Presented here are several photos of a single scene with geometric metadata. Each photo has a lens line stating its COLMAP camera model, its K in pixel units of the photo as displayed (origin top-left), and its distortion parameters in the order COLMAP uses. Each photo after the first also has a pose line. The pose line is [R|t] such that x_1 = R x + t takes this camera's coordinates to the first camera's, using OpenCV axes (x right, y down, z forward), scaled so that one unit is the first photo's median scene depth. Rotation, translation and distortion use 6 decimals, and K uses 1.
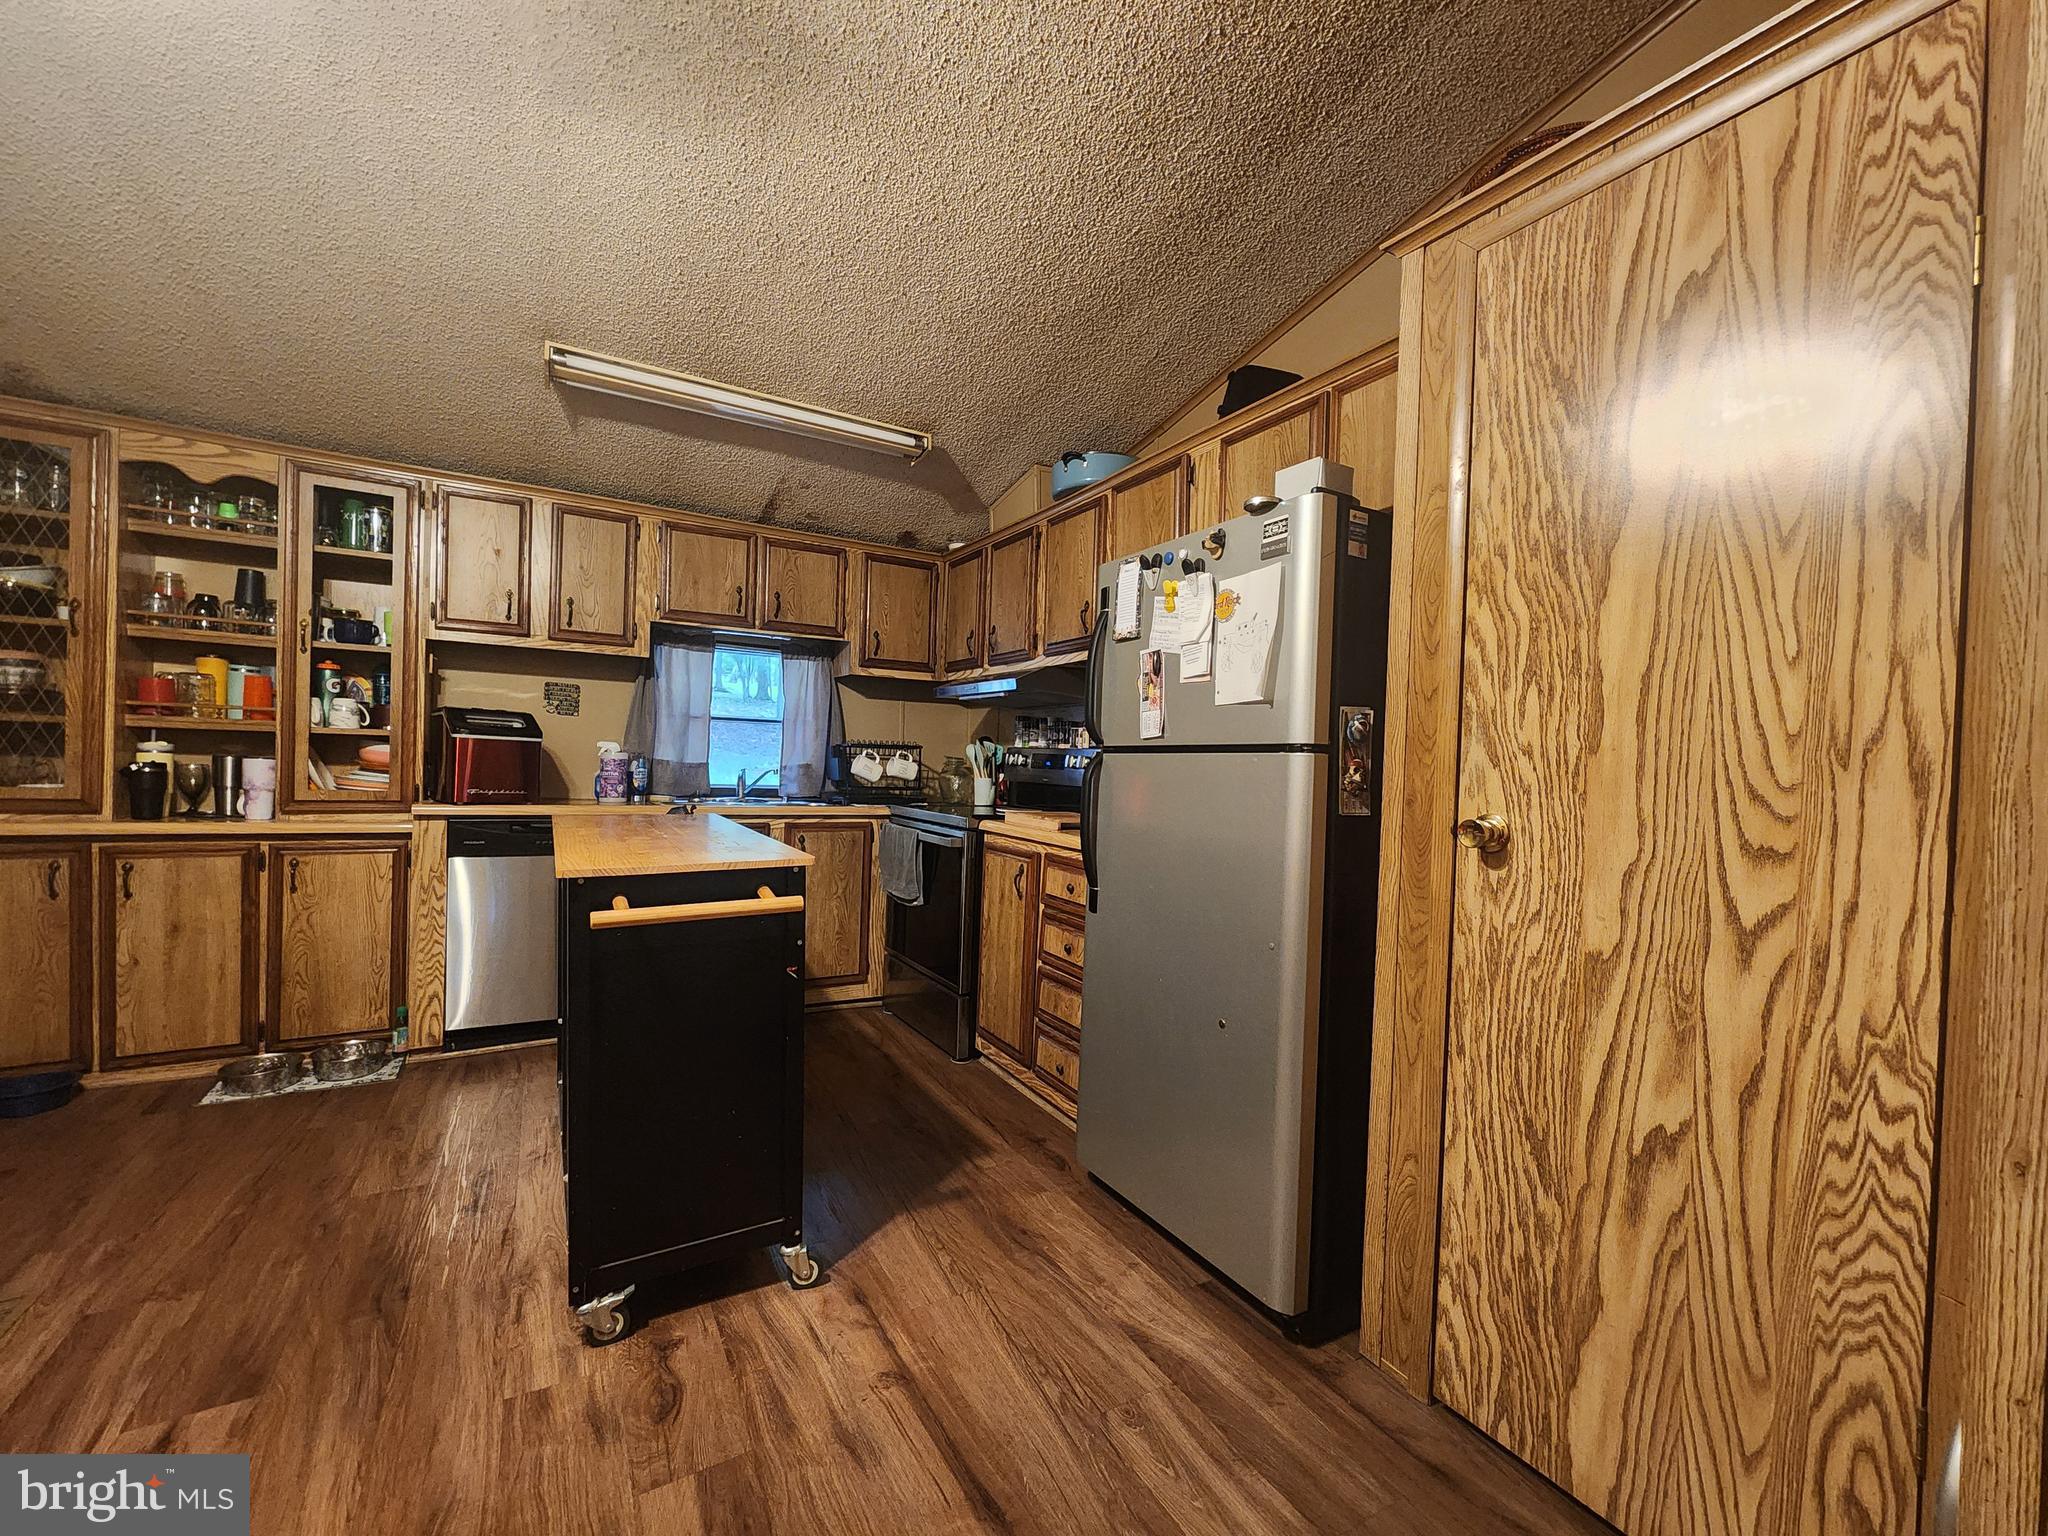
lens RADIAL K [[831.6, 0, 1014.8], [0, 831.6, 771.3], [0, 0, 1]] dist [-0.000108, 0.001479]
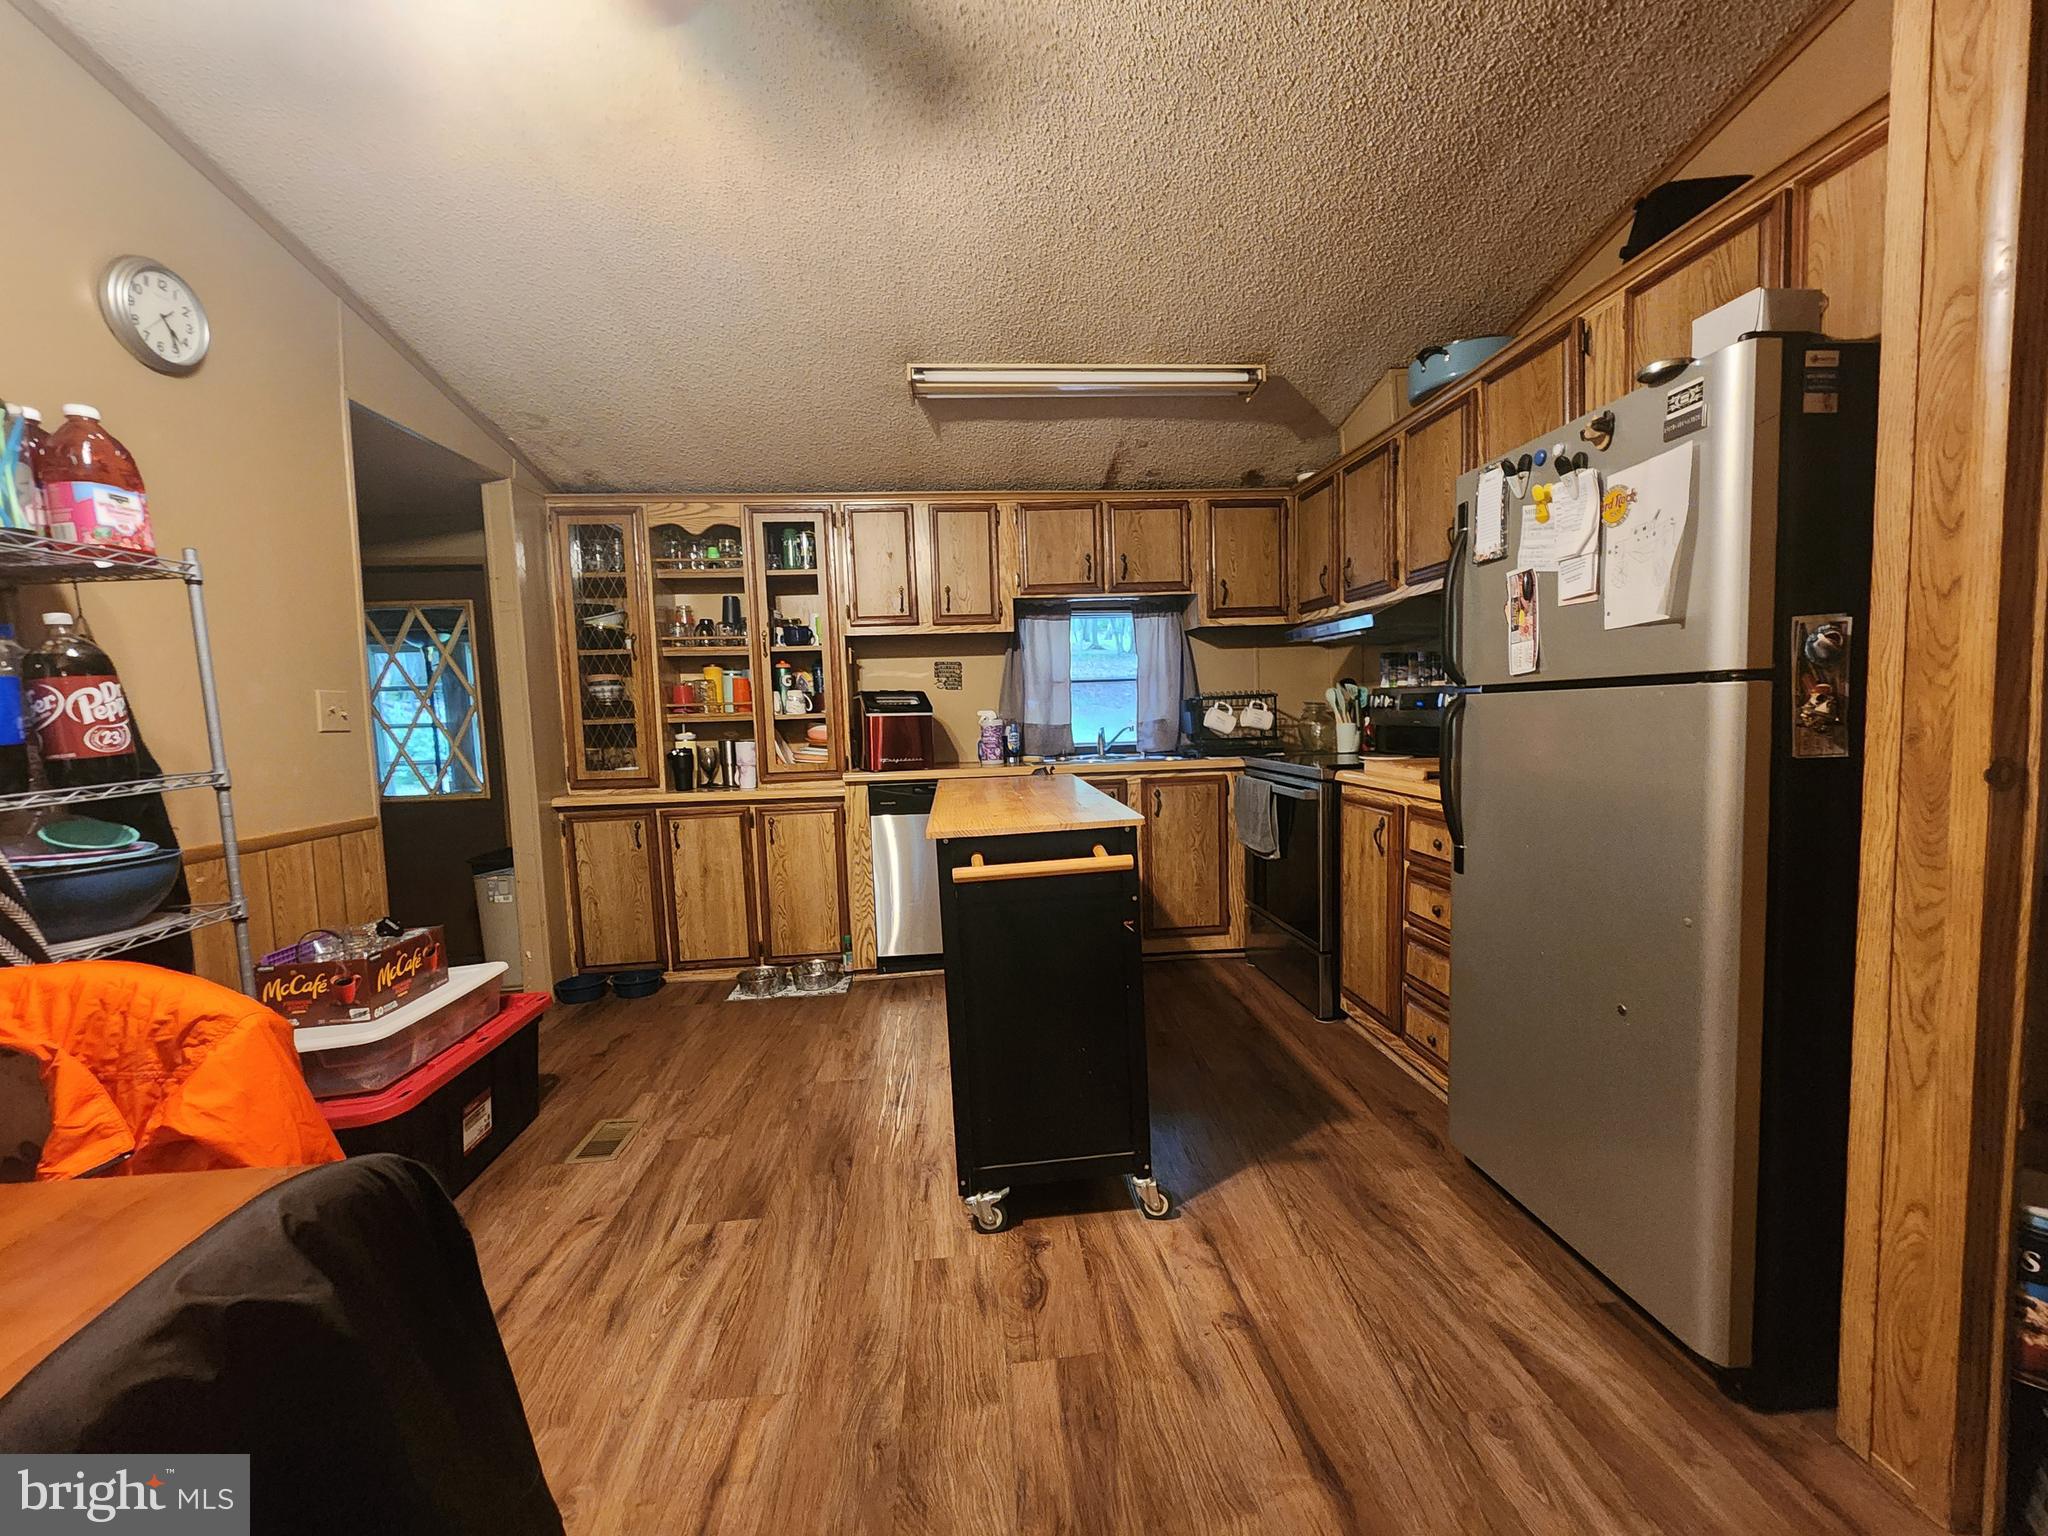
lens RADIAL K [[831.6, 0, 1026.6], [0, 831.6, 767.1], [0, 0, 1]] dist [-0.000108, 0.001479]
pose [[0.907239, -0.034260, -0.419217, 0.060623], [0.058635, 0.997247, 0.045395, -0.014385], [0.416507, -0.065765, 0.906751, 0.001214]]
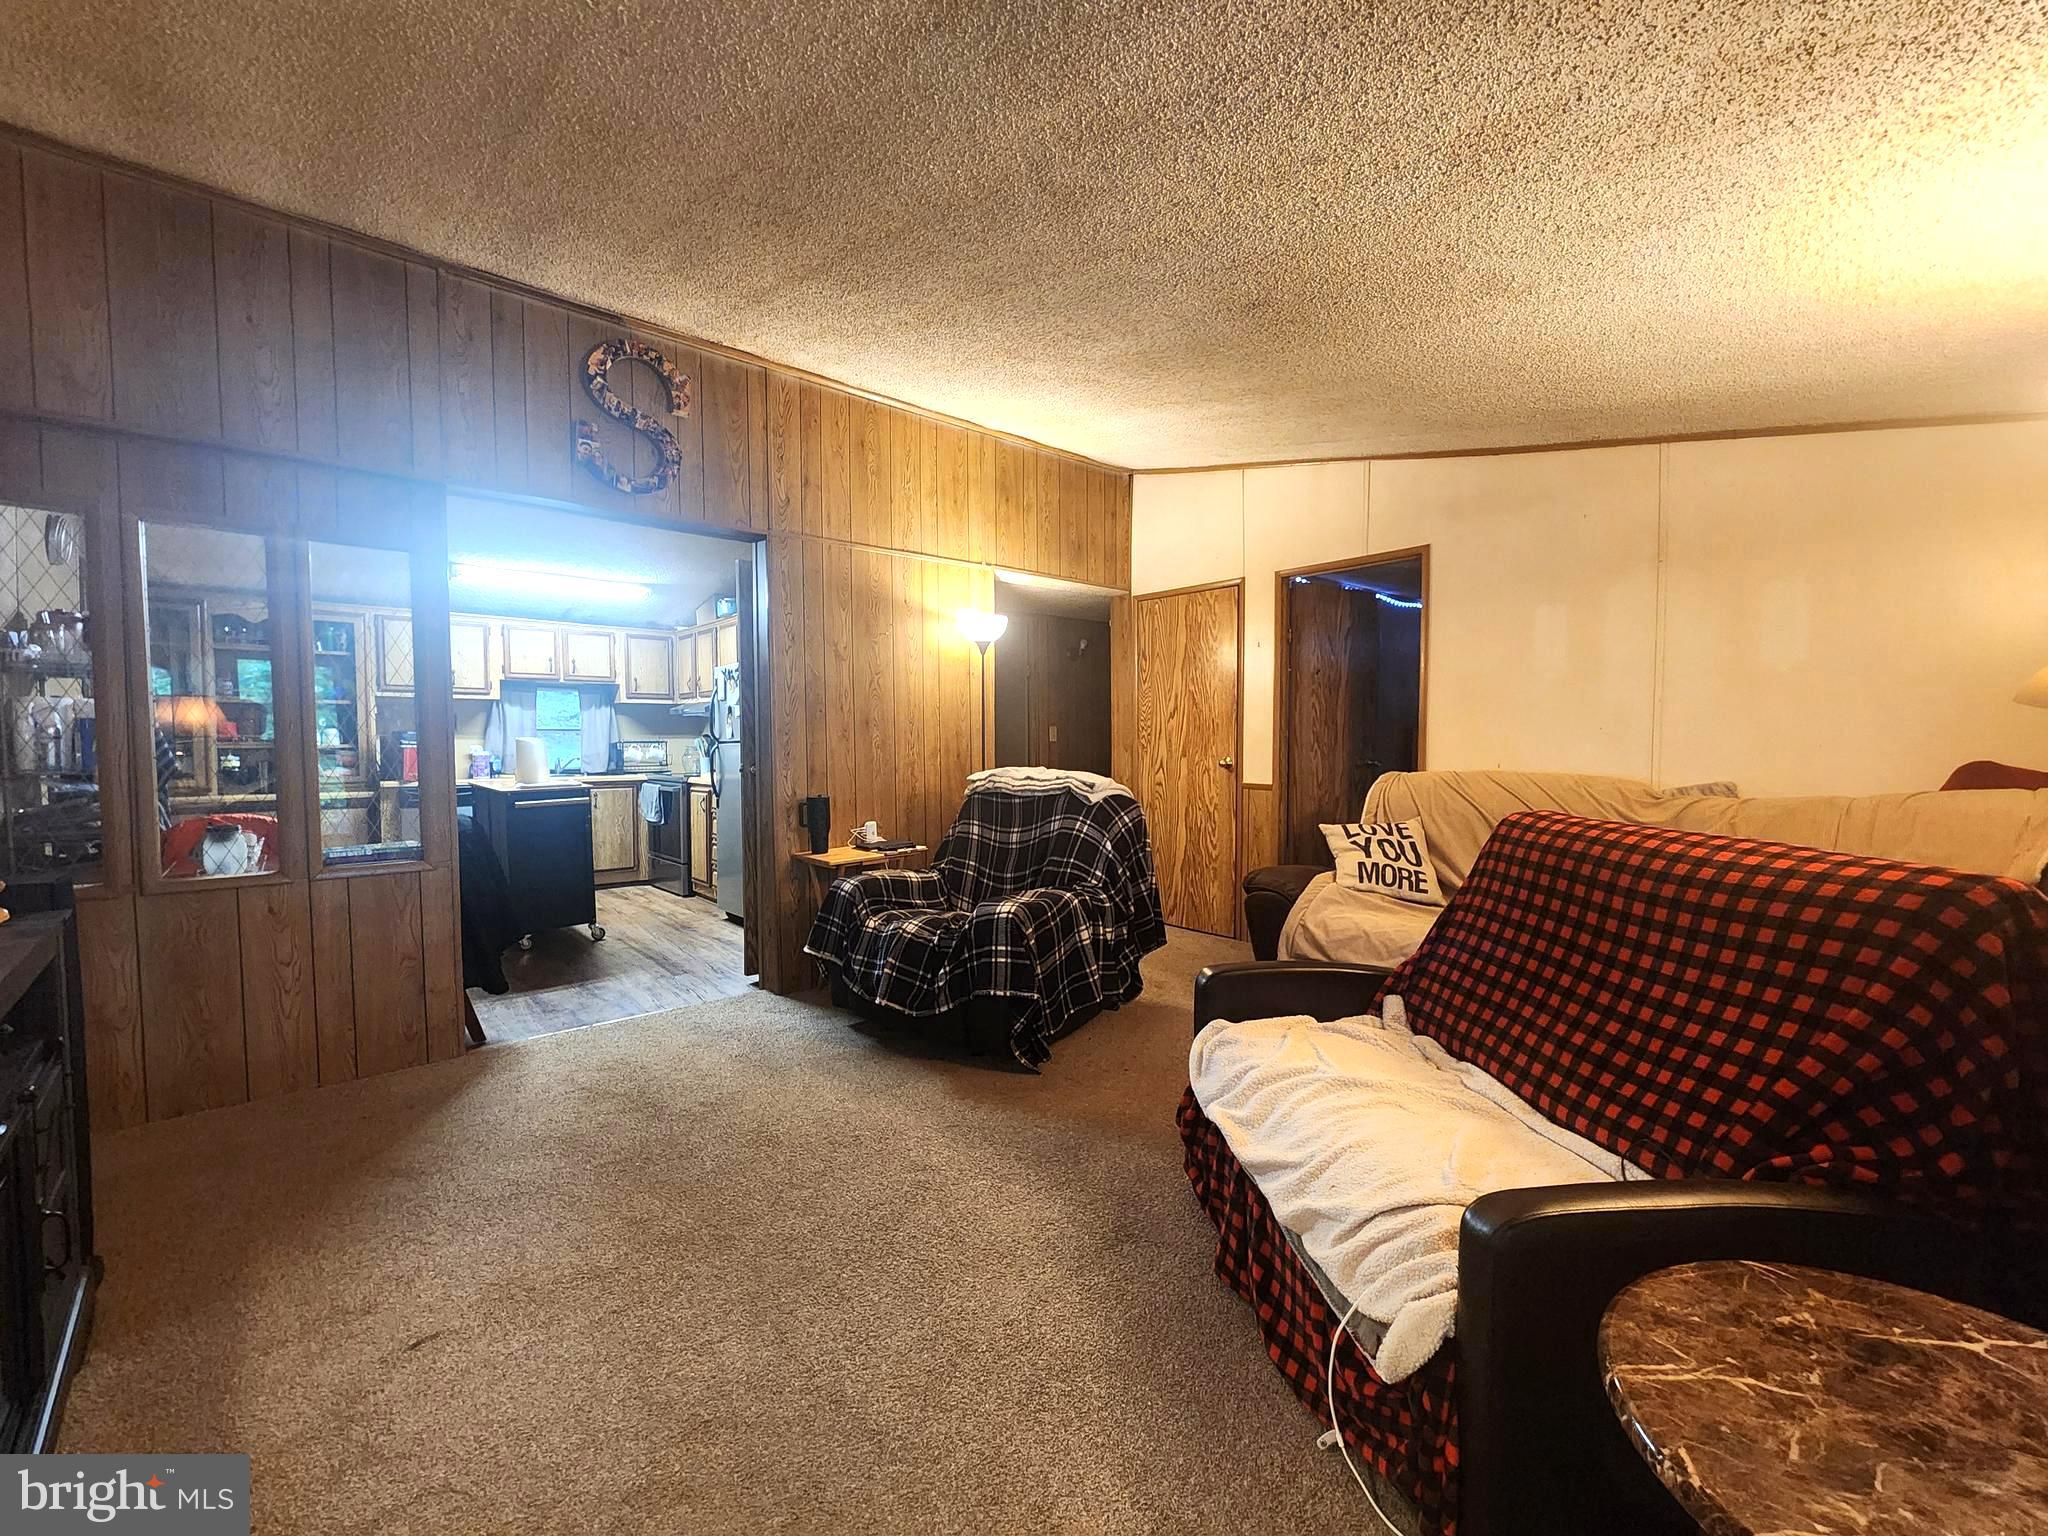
lens RADIAL K [[831.6, 0, 1022.9], [0, 831.6, 778.9], [0, 0, 1]] dist [-0.000108, 0.001479]
pose [[0.977676, -0.046237, 0.204965, 0.617628], [0.038899, 0.998454, 0.039693, 0.021709], [-0.206484, -0.030834, 0.977964, -2.105792]]
